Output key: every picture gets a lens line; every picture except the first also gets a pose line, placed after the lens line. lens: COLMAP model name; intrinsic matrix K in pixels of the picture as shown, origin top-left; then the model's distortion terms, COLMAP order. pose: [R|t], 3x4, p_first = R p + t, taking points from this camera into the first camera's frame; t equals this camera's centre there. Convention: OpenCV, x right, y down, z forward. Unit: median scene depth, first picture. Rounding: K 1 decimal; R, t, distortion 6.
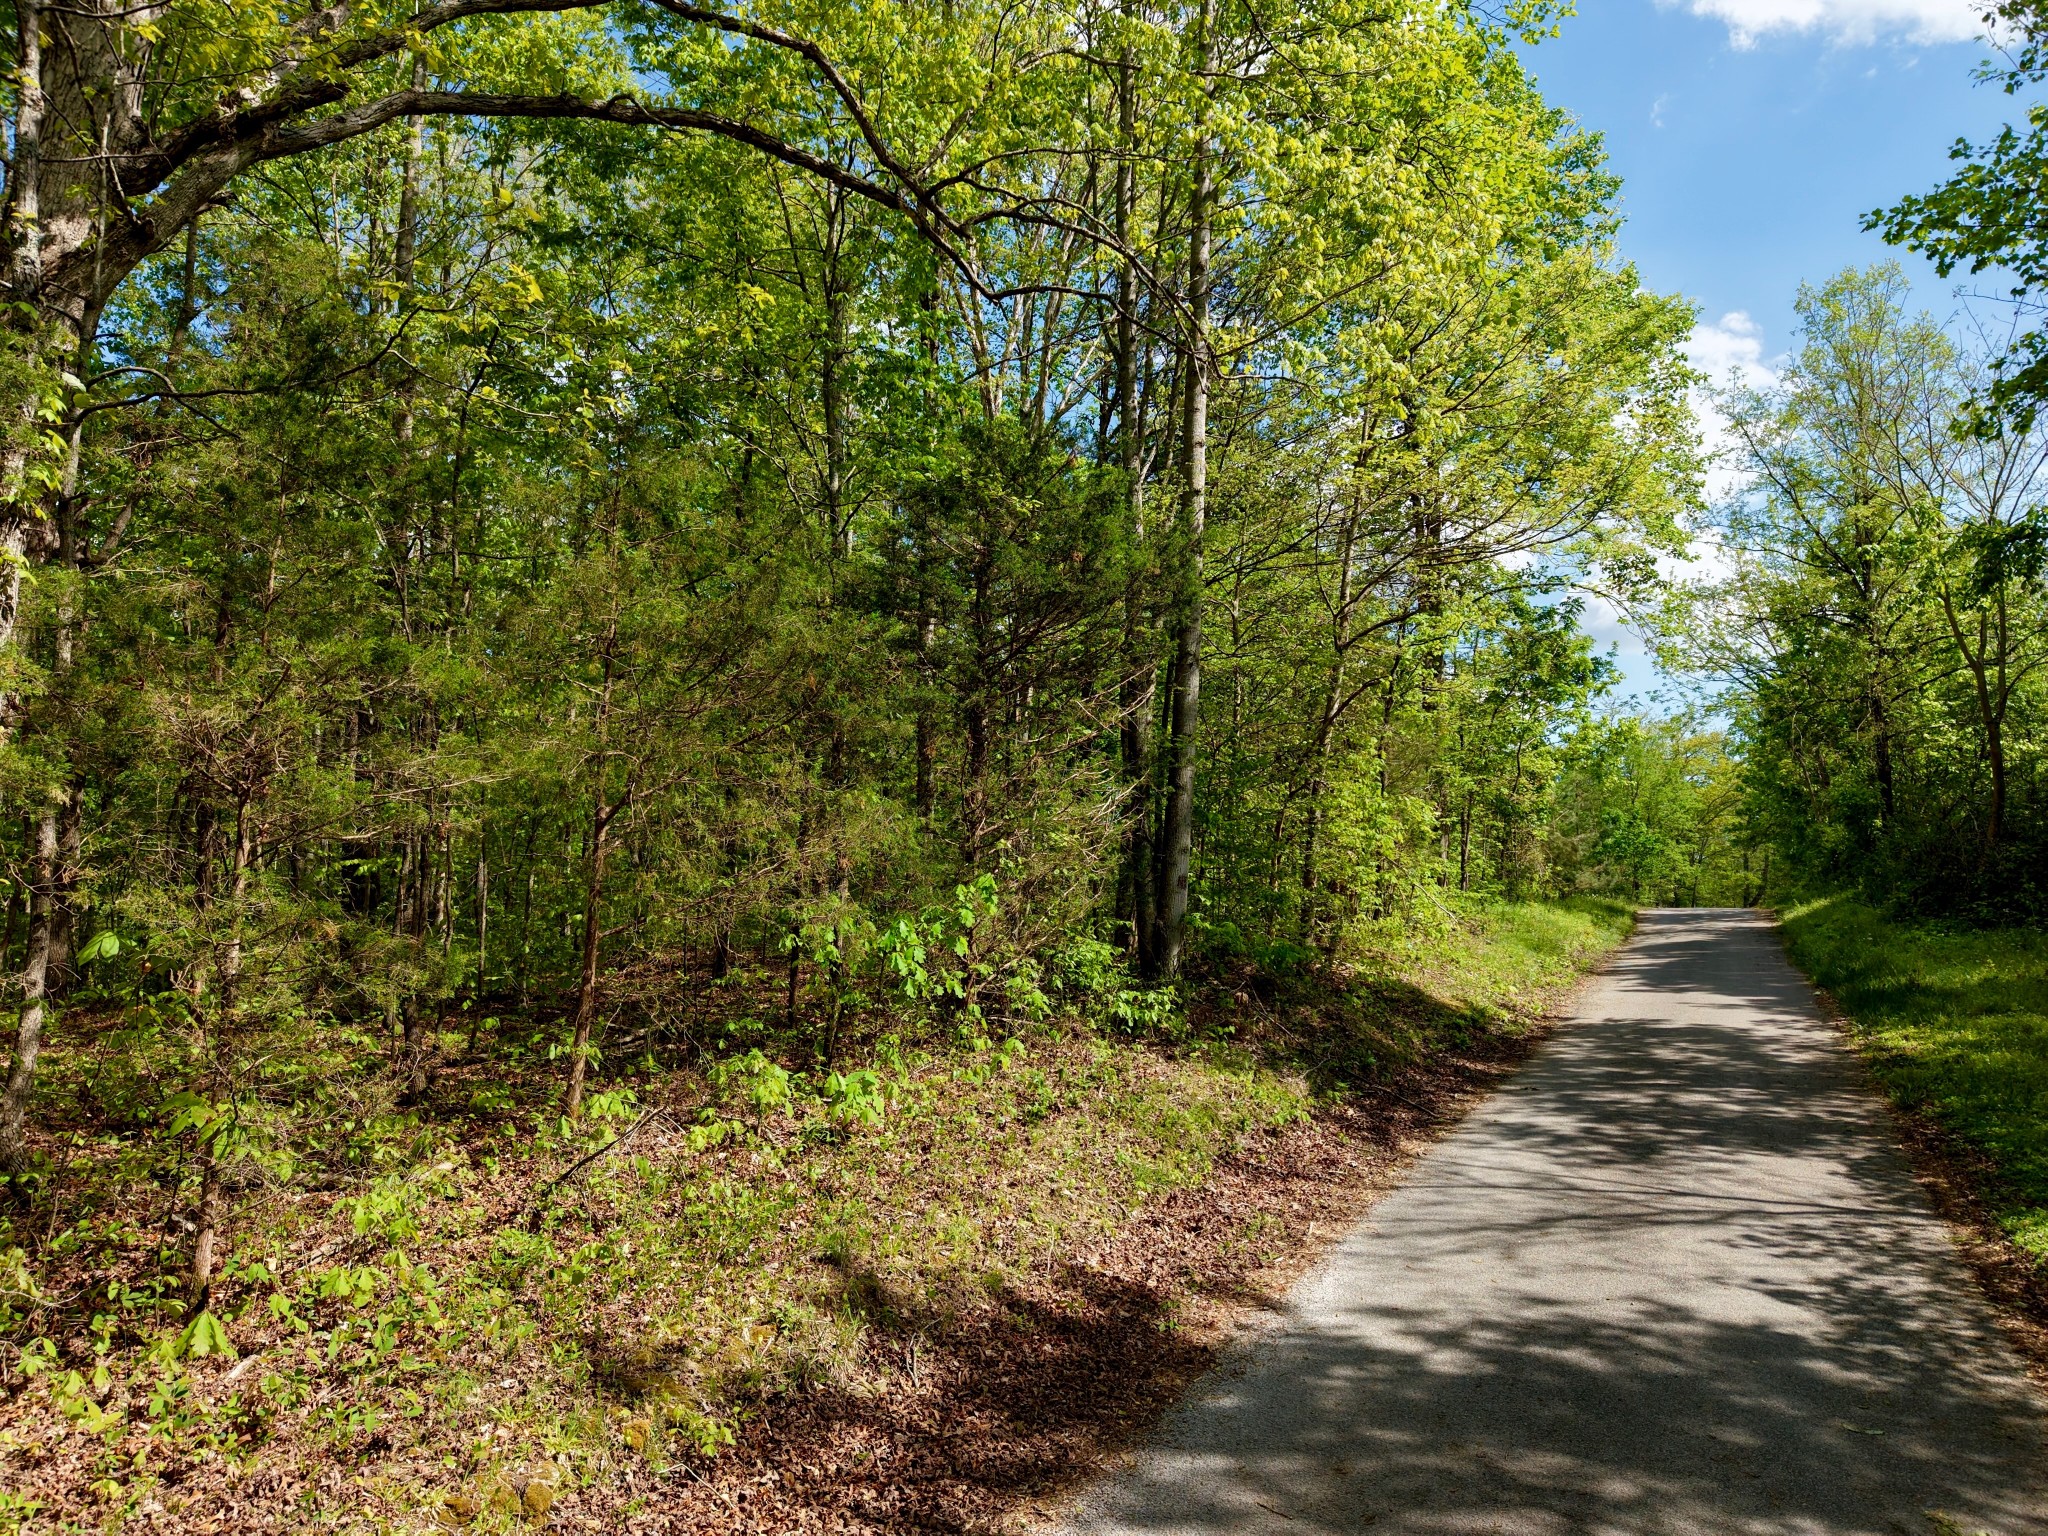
lens RADIAL K [[1369.4, 0, 1020.0], [0, 1369.4, 762.6], [0, 0, 1]] dist [0.024266, -0.022306]
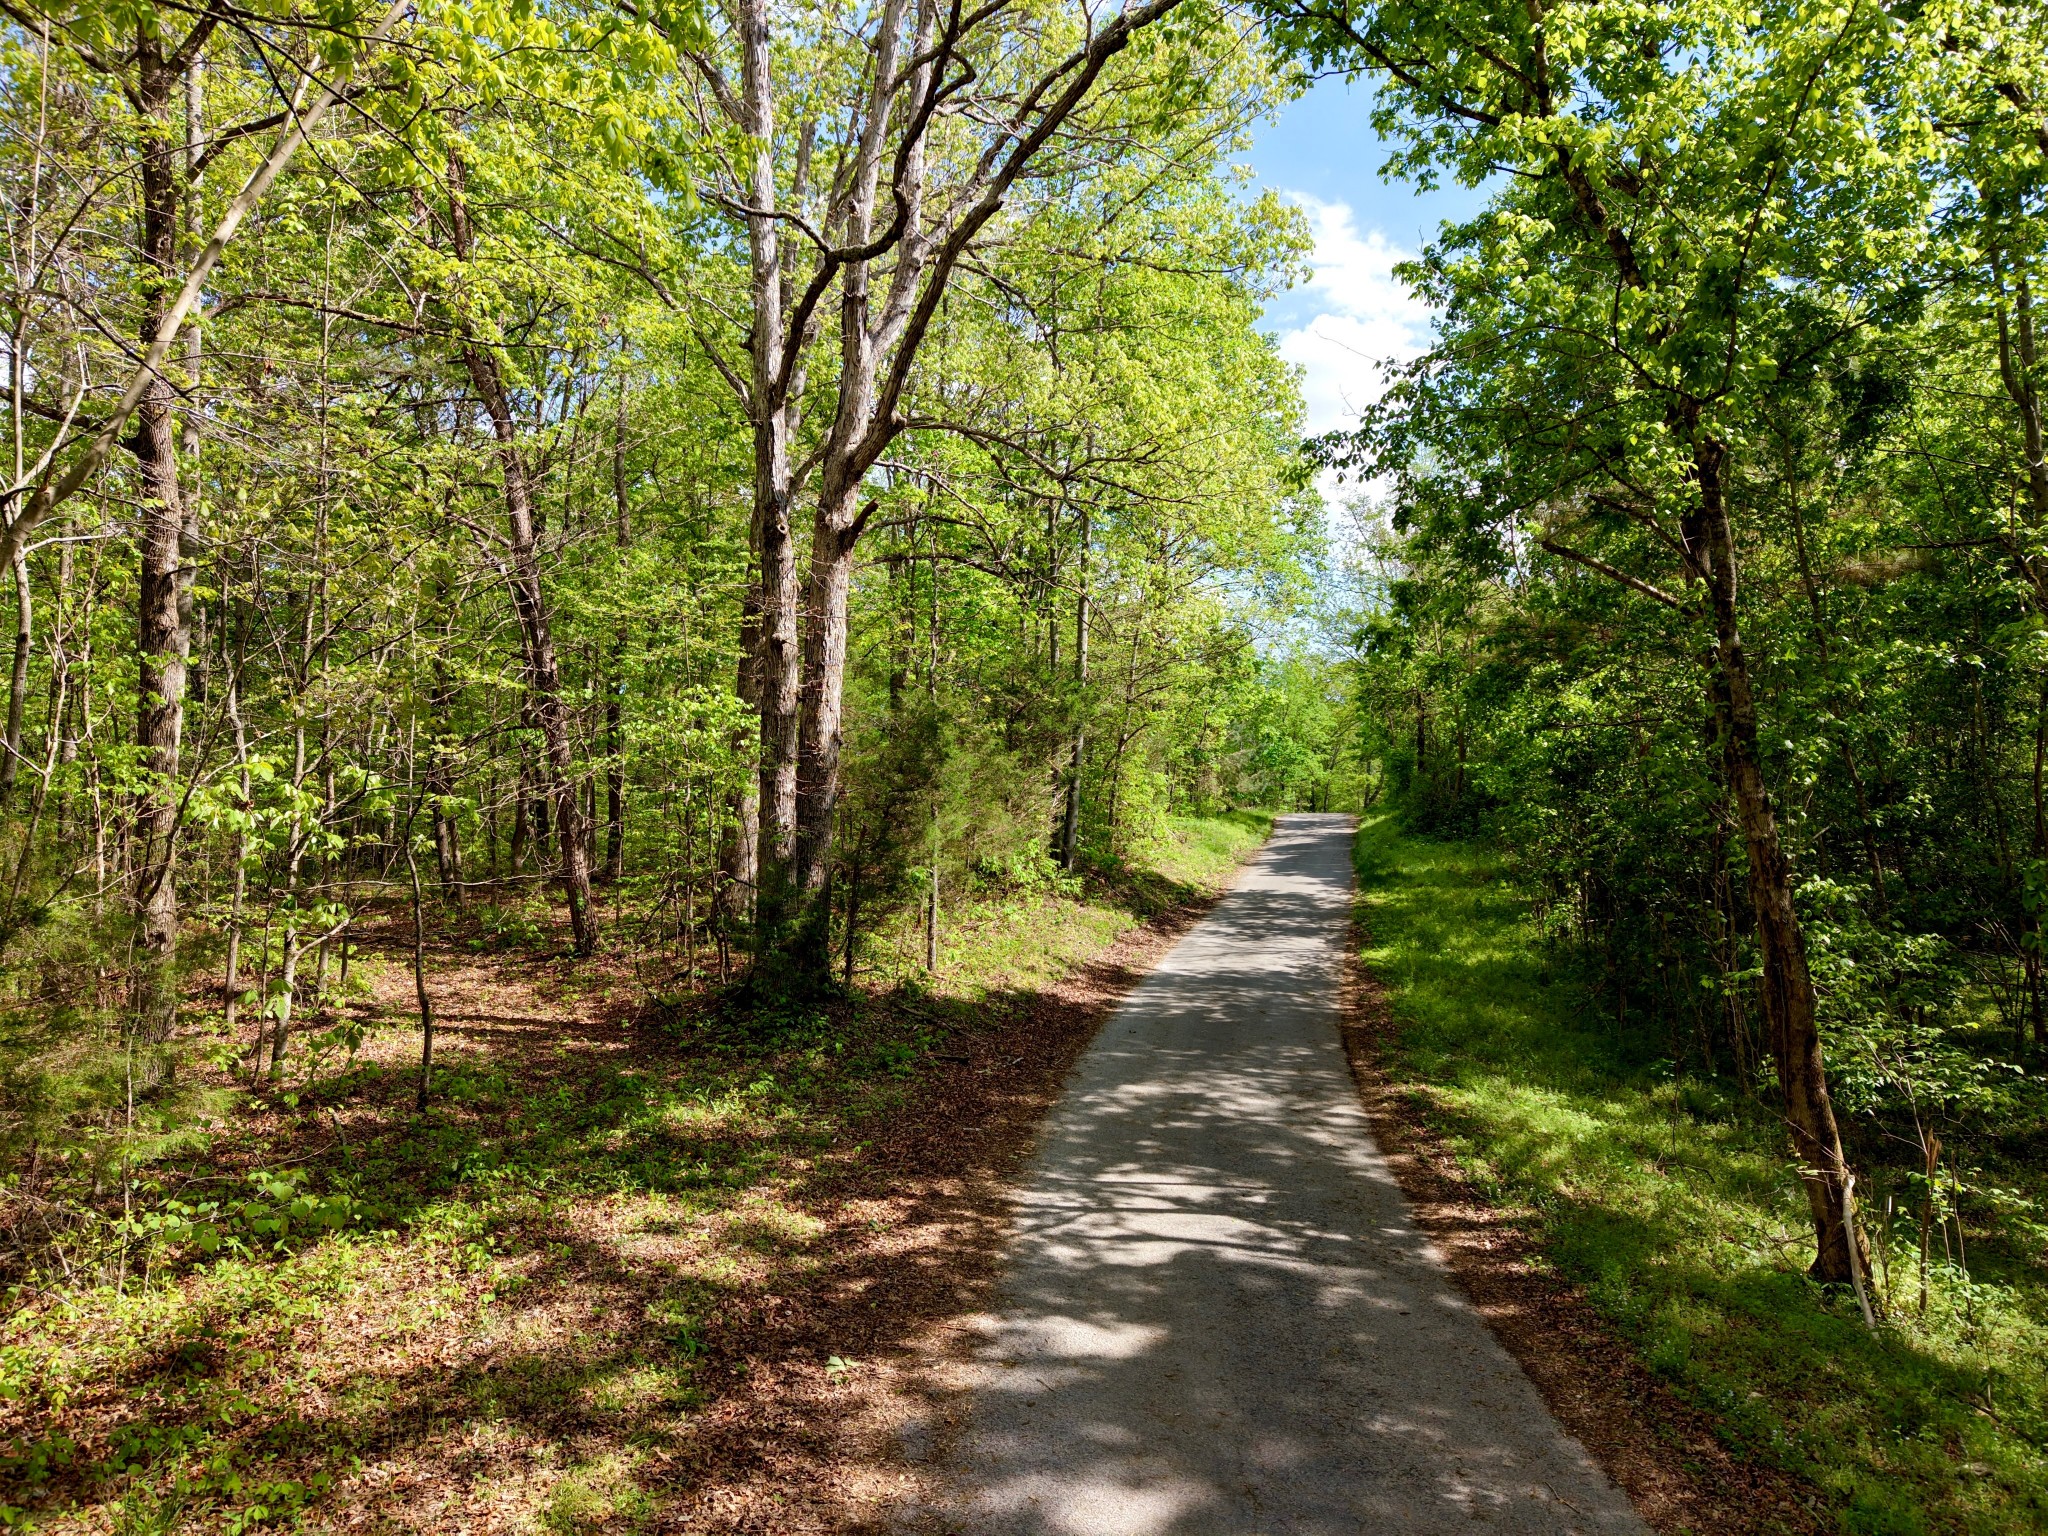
lens RADIAL K [[1369.4, 0, 1020.0], [0, 1369.4, 762.6], [0, 0, 1]] dist [0.024266, -0.022306]
pose [[0.974249, 0.017699, 0.224780, -0.378196], [-0.037183, 0.995877, 0.082745, -0.162323], [-0.222389, -0.088973, 0.970890, -0.912195]]
